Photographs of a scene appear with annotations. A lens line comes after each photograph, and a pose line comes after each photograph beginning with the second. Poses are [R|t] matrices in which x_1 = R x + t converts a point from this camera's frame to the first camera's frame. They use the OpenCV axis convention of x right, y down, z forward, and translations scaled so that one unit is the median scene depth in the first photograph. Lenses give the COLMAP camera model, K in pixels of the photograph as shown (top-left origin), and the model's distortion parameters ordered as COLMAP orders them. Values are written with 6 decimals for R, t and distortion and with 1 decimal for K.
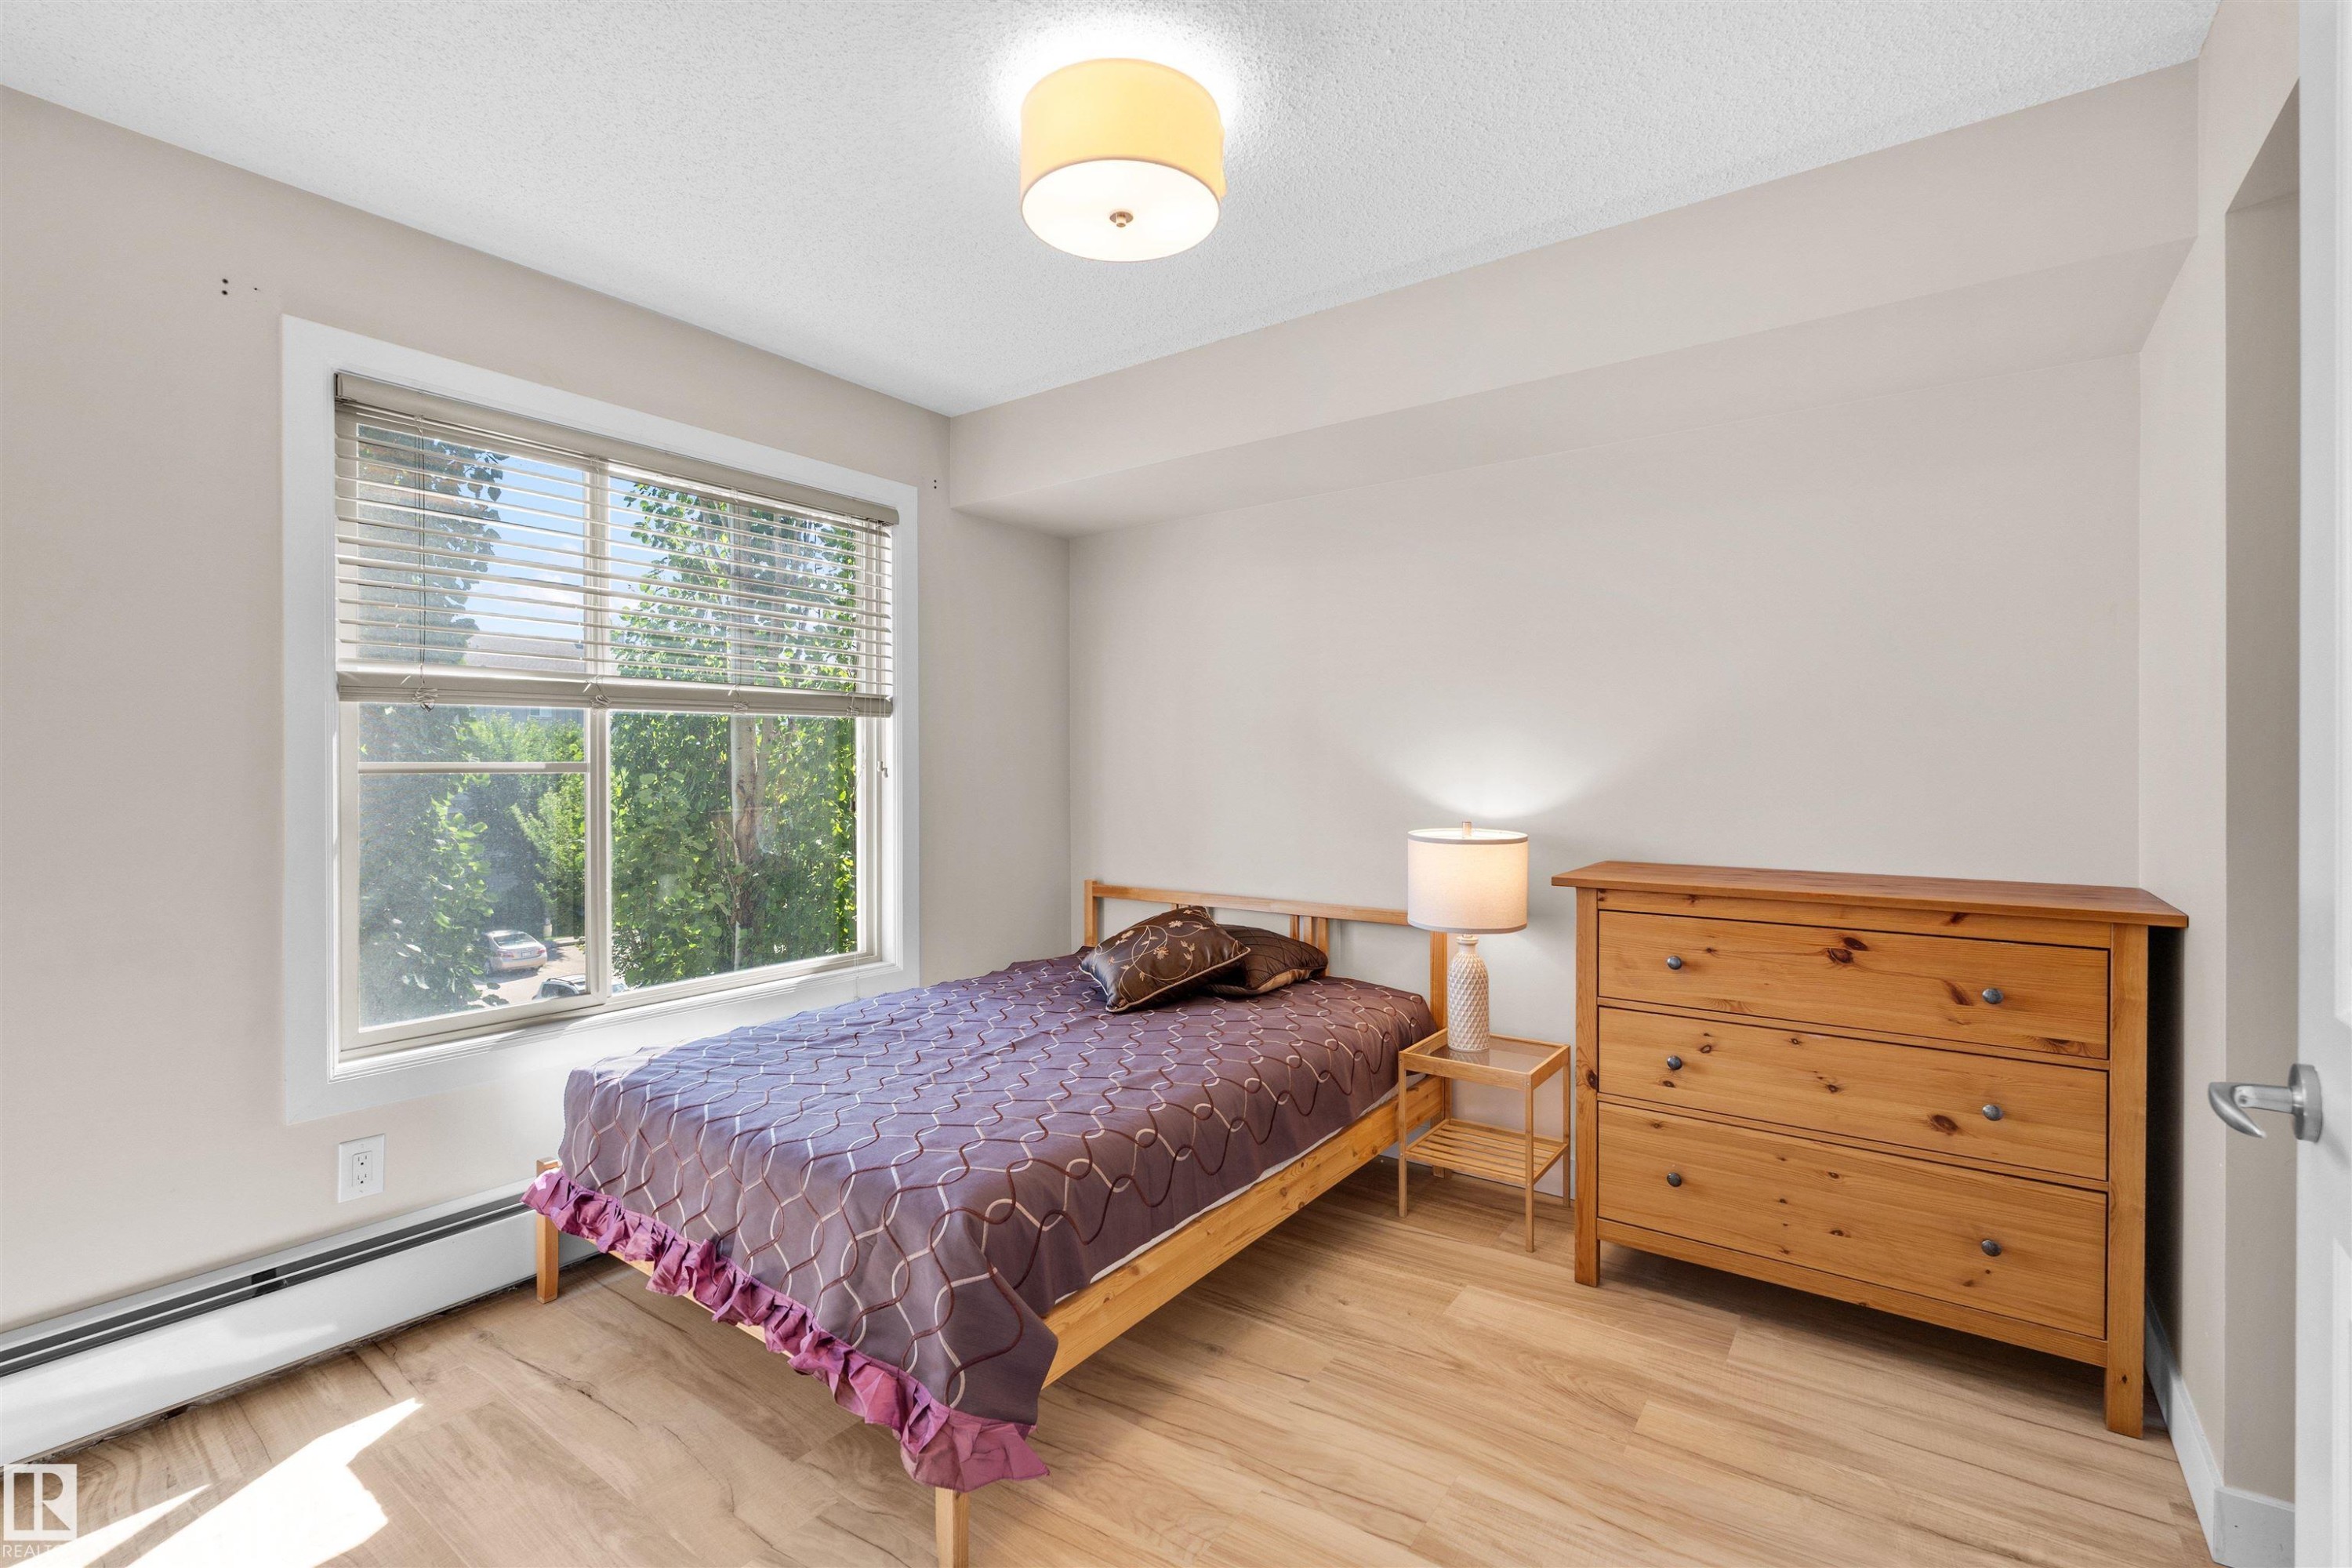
lens RADIAL K [[1051.8, 0, 1140.5], [0, 1051.8, 789.0], [0, 0, 1]] dist [-0.002942, 0.001511]
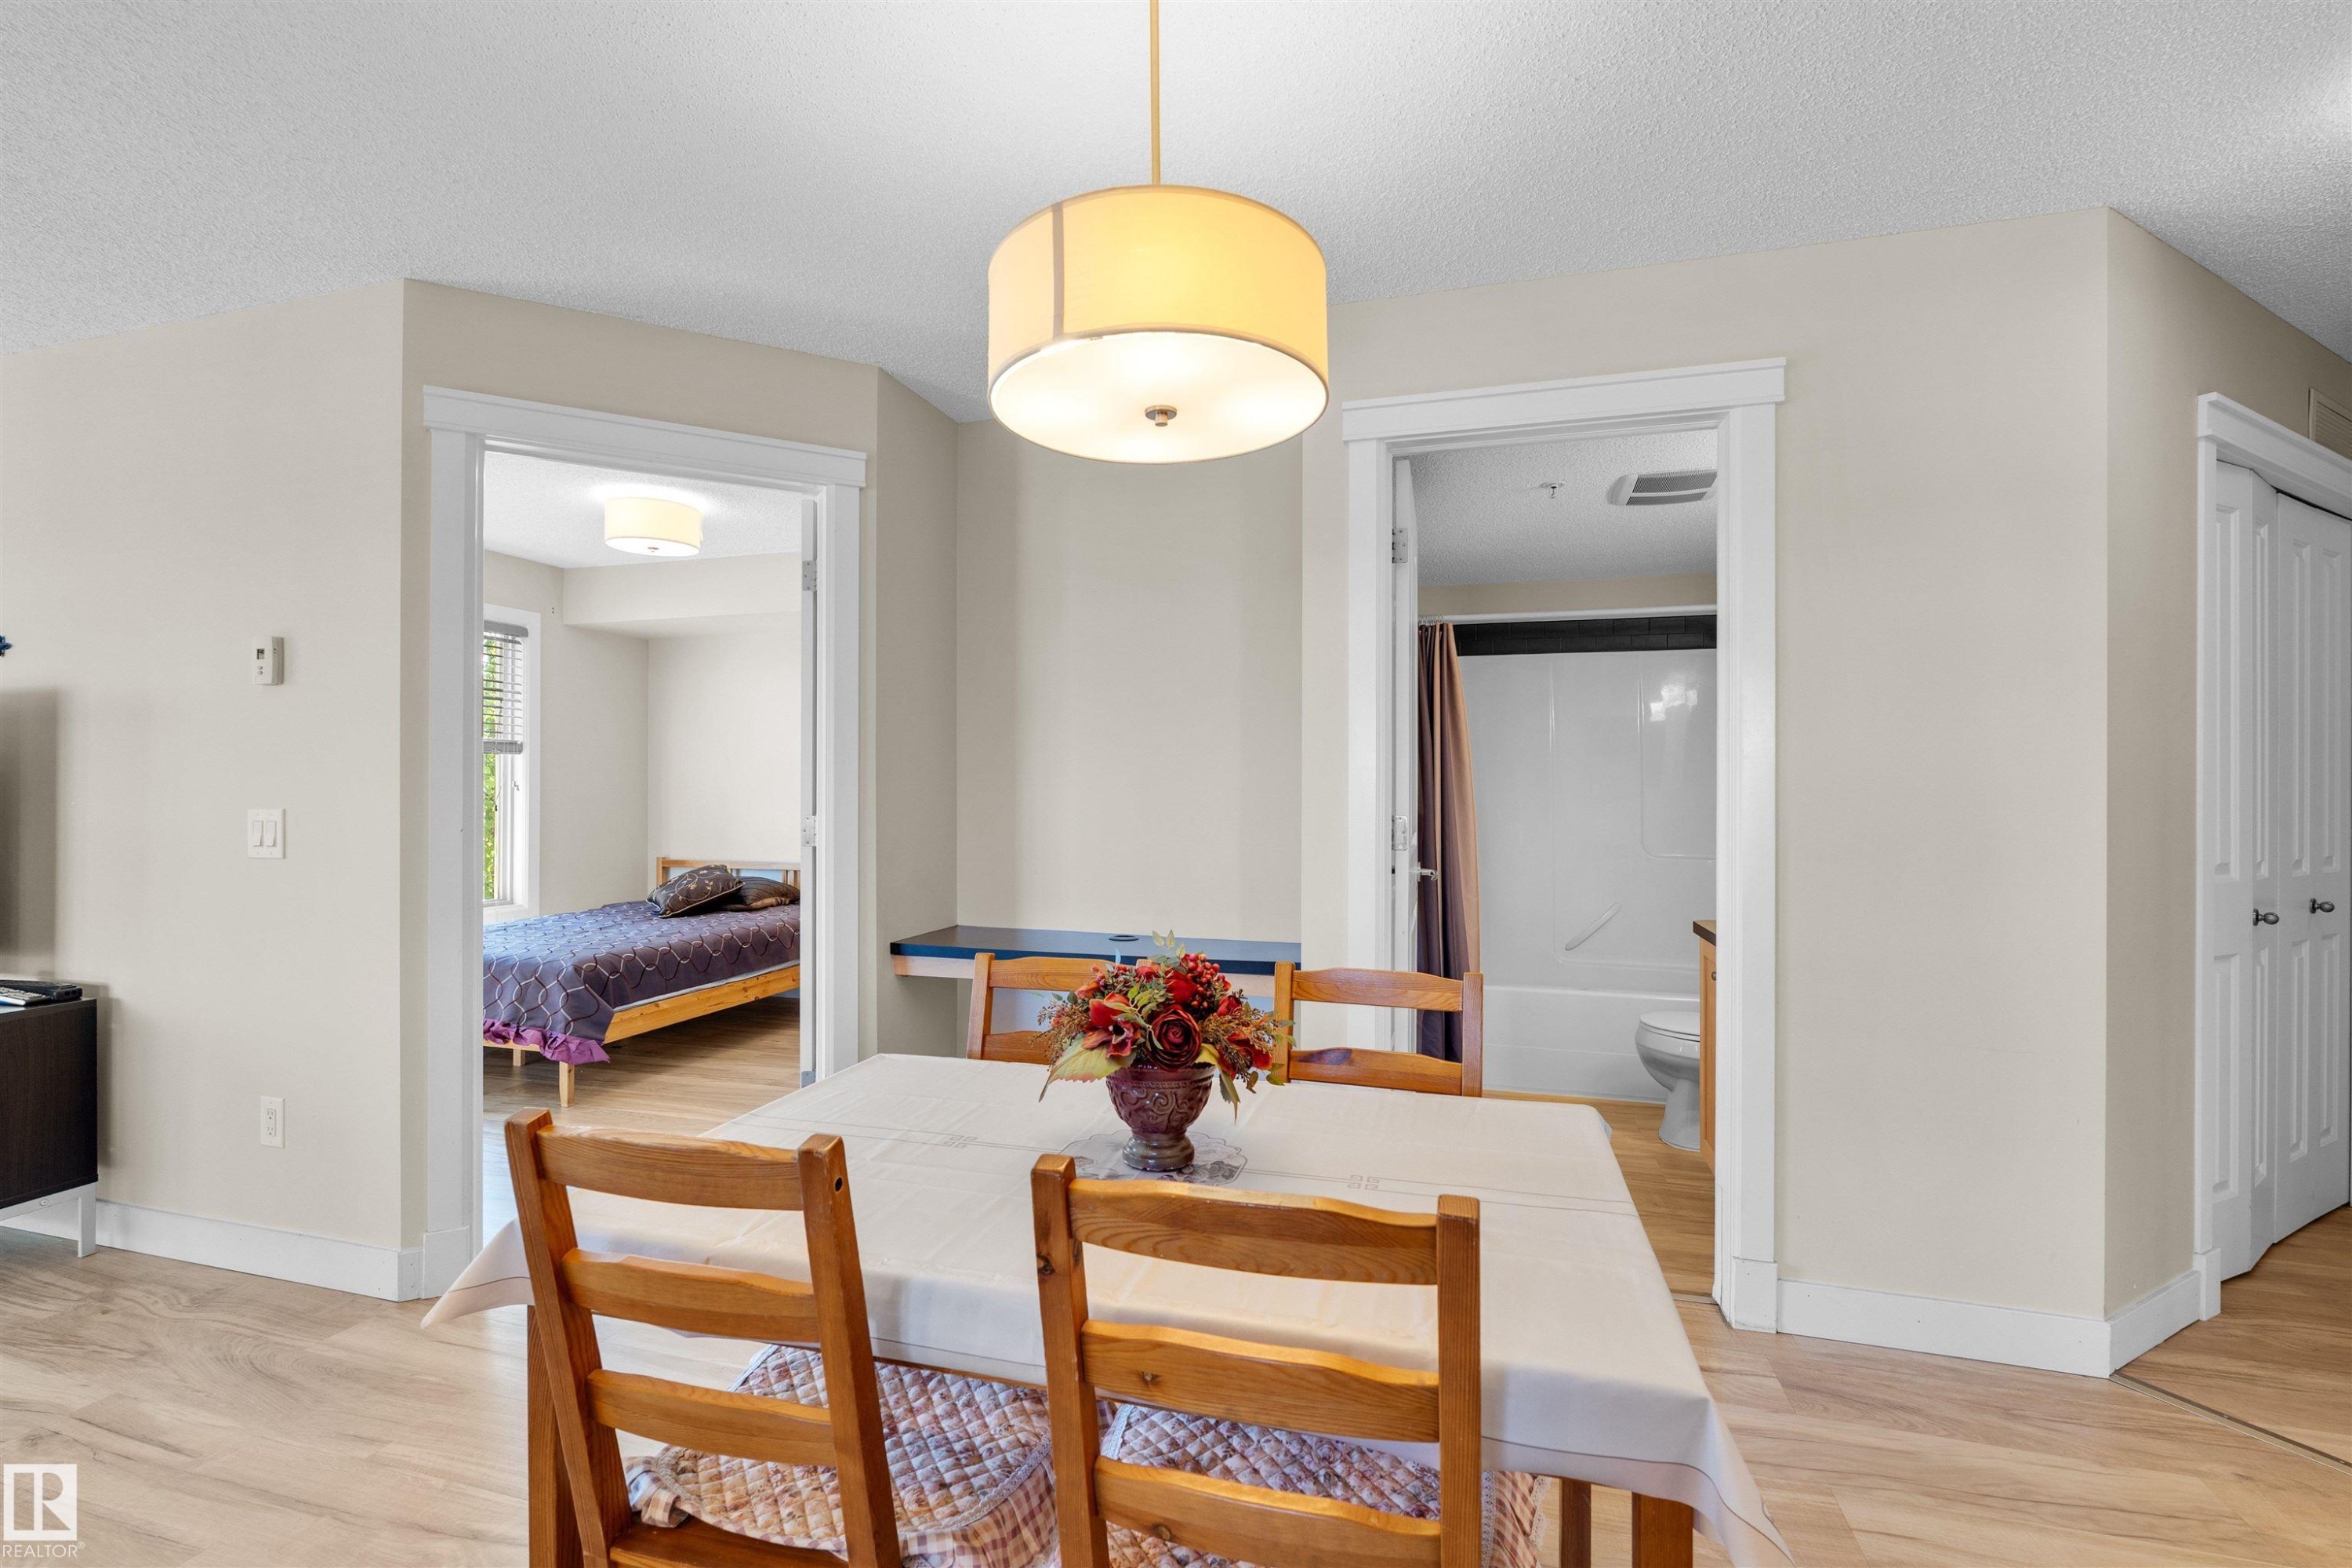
lens RADIAL K [[1051.8, 0, 1169.6], [0, 1051.8, 786.9], [0, 0, 1]] dist [-0.002942, 0.001511]
pose [[0.937059, 0.004403, 0.349143, 0.120589], [0.003317, 0.999763, -0.021513, 0.018014], [-0.349155, 0.021317, 0.936823, -0.776057]]
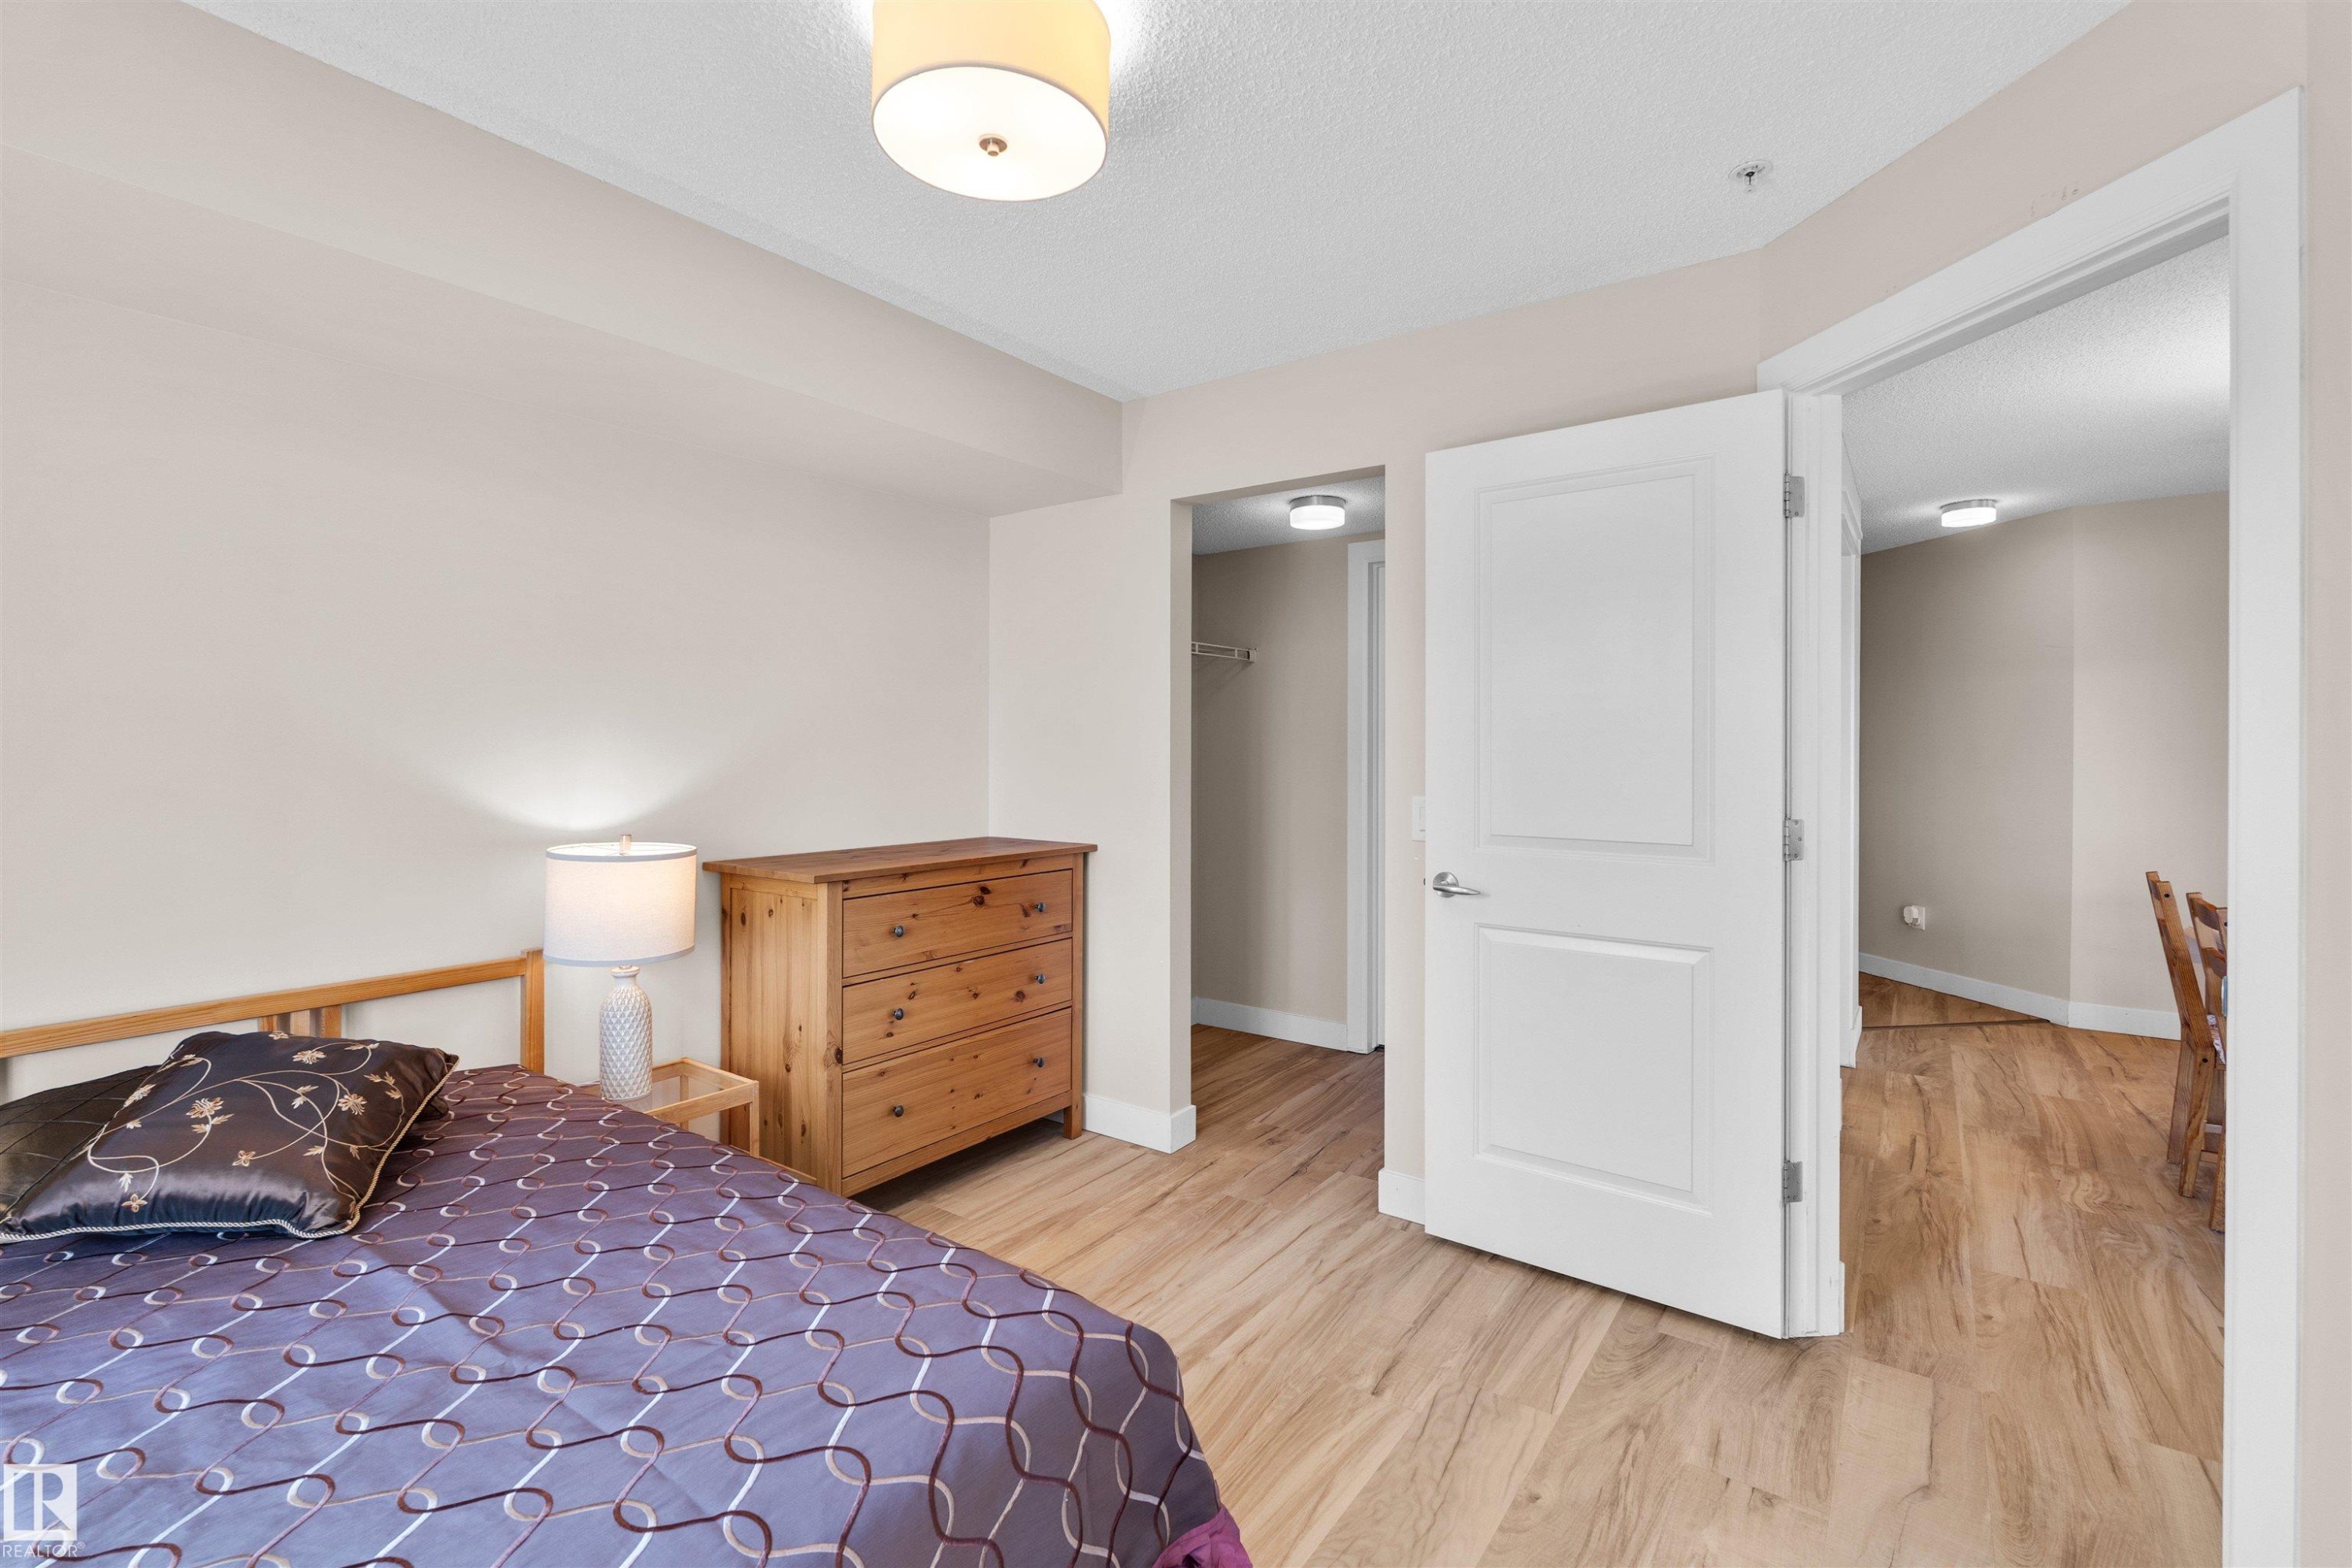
lens RADIAL K [[1051.8, 0, 1172.3], [0, 1051.8, 766.9], [0, 0, 1]] dist [-0.002942, 0.001511]
pose [[-0.013076, -0.012246, 0.999840, -0.971307], [0.028146, 0.999524, 0.012610, -0.042743], [-0.999518, 0.028306, -0.012725, 0.954430]]
